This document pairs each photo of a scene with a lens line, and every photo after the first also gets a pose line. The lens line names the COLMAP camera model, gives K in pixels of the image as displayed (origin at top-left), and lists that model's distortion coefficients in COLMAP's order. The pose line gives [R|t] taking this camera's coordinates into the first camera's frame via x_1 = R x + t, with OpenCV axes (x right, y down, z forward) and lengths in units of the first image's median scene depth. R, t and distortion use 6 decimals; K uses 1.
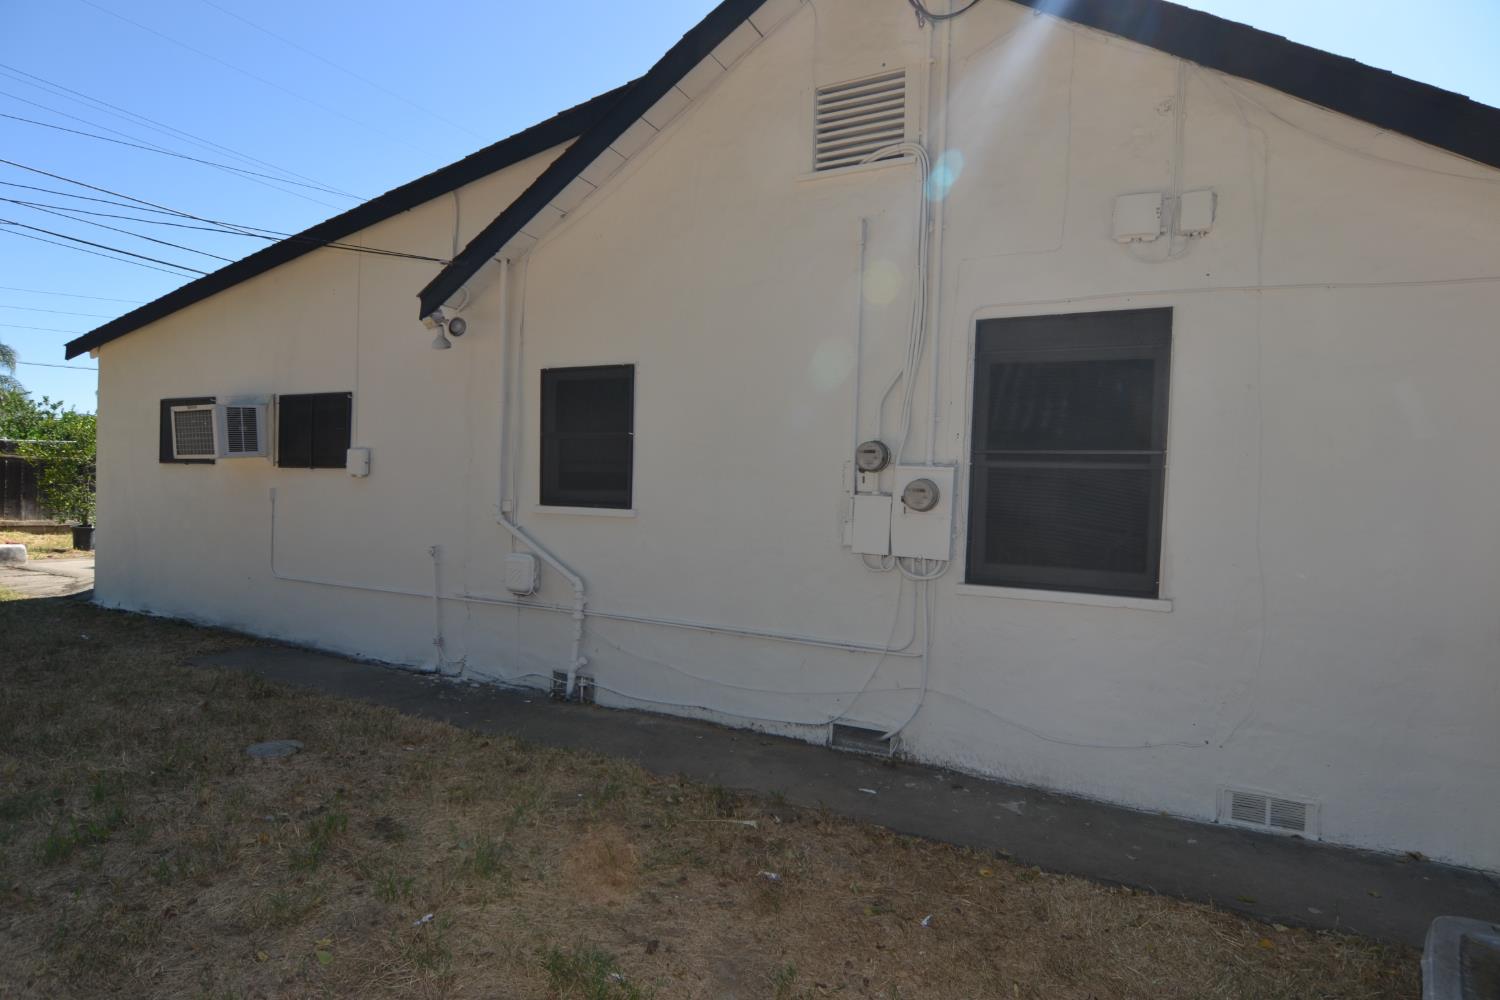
lens RADIAL K [[809.9, 0, 751.0], [0, 809.9, 500.9], [0, 0, 1]] dist [-0.009208, -0.010158]
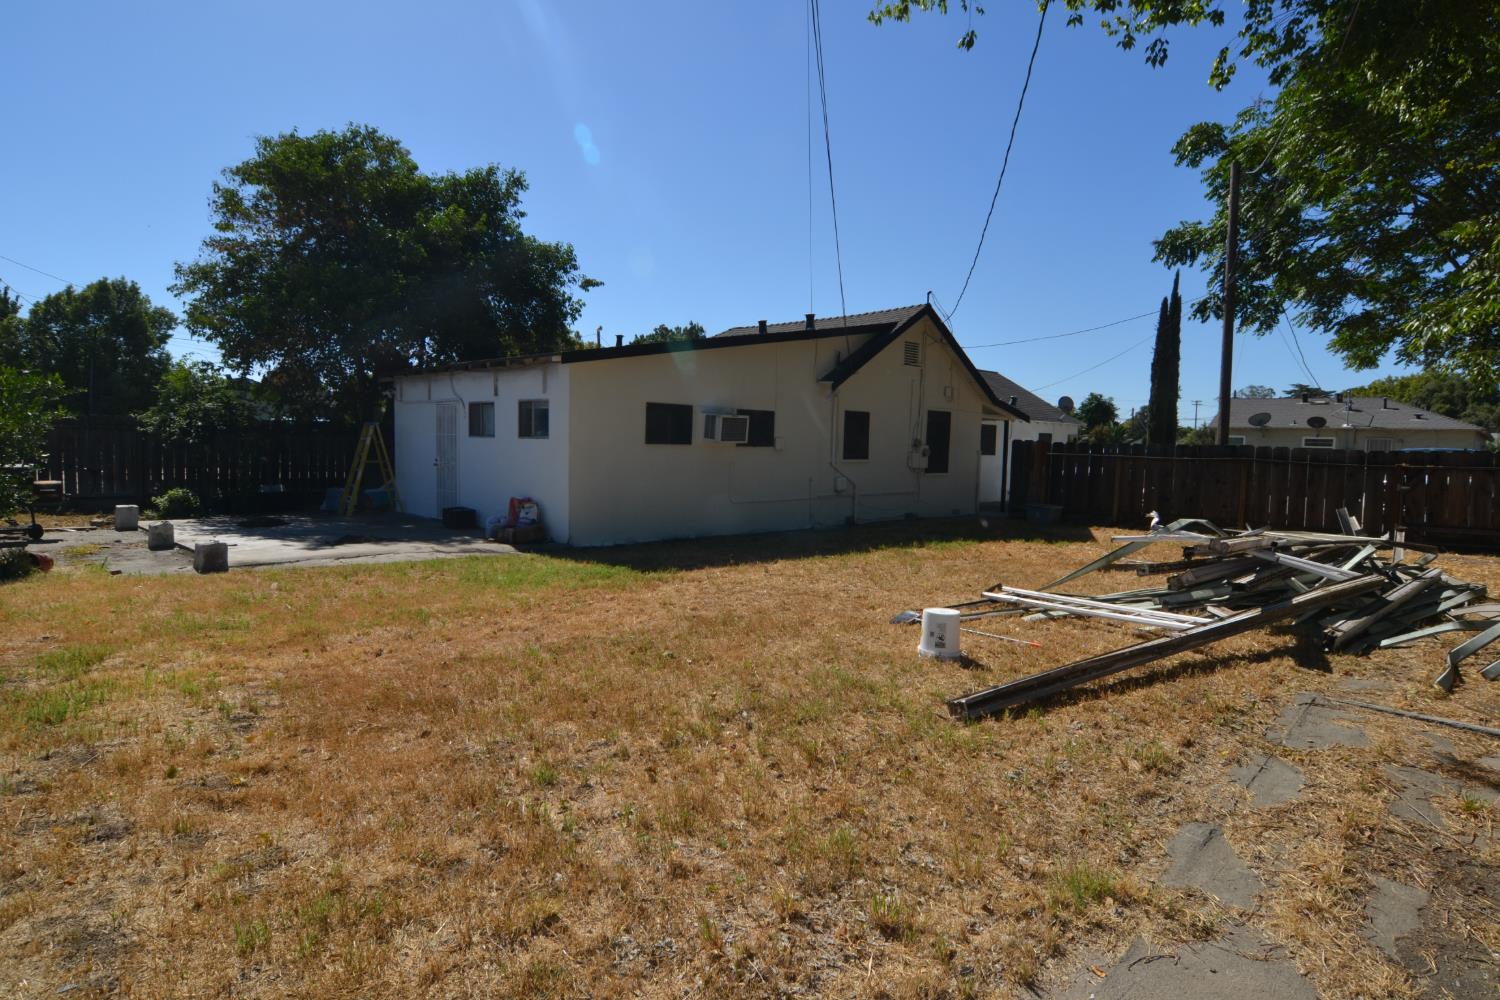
lens RADIAL K [[809.9, 0, 751.0], [0, 809.9, 500.9], [0, 0, 1]] dist [-0.009208, -0.010158]
pose [[0.309908, -0.104933, 0.944958, -2.723057], [-0.013856, 0.993287, 0.114844, -0.151494], [-0.950666, -0.048684, 0.306373, 0.402420]]
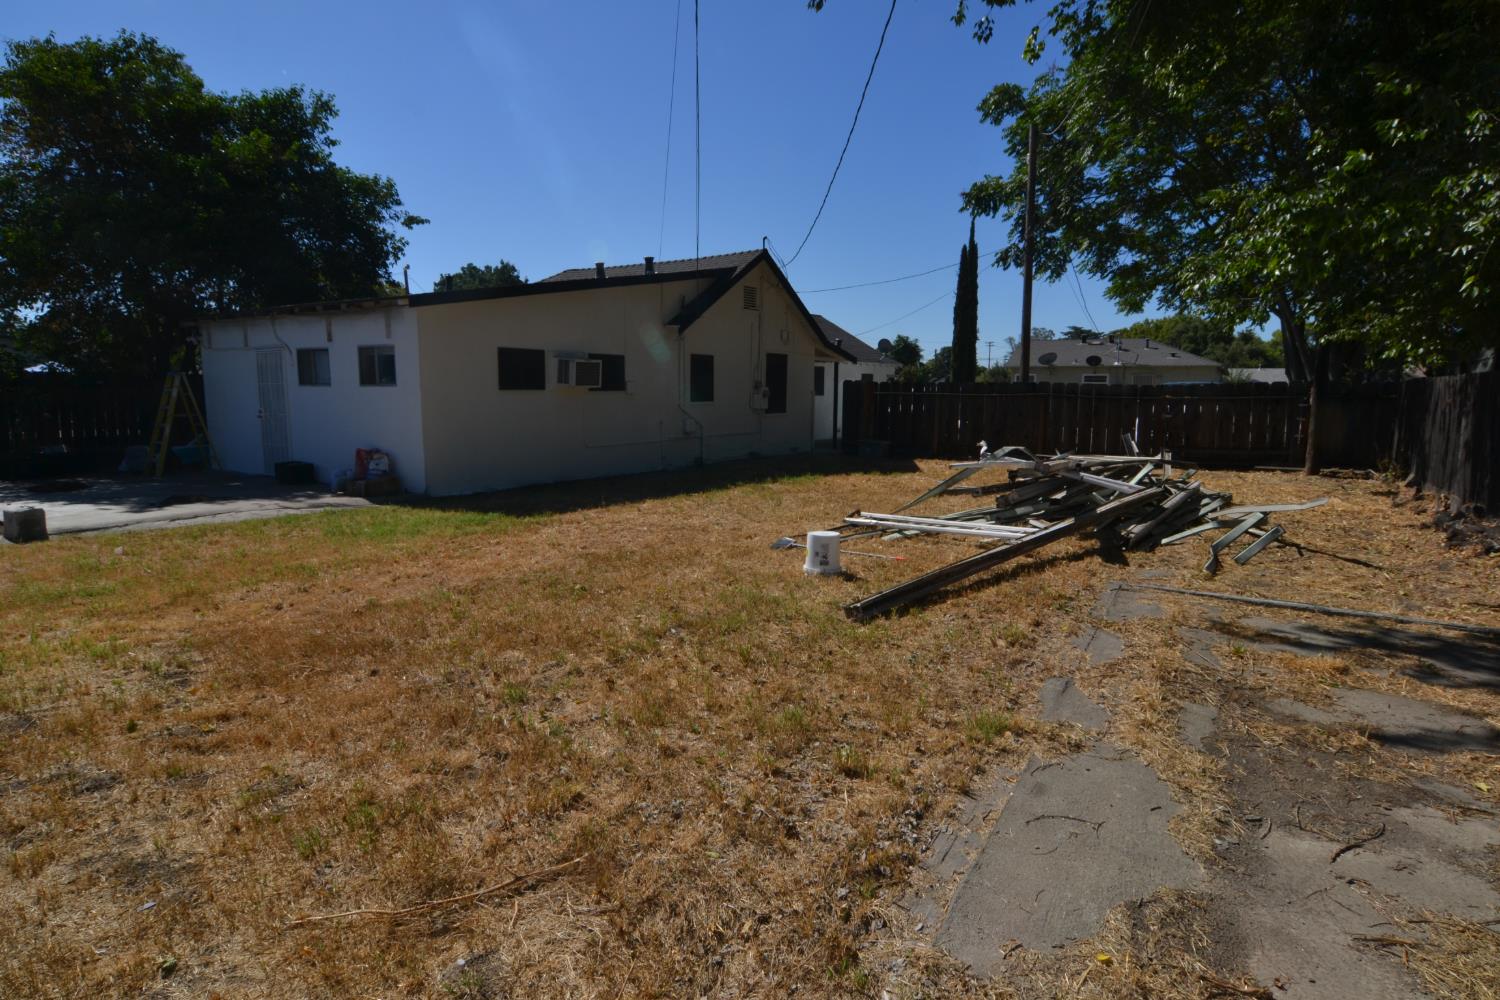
lens RADIAL K [[809.9, 0, 751.0], [0, 809.9, 500.9], [0, 0, 1]] dist [-0.009208, -0.010158]
pose [[0.093498, -0.179060, 0.979385, -2.818026], [-0.006732, 0.983558, 0.180466, -0.151804], [-0.995597, -0.023466, 0.090755, 0.472600]]
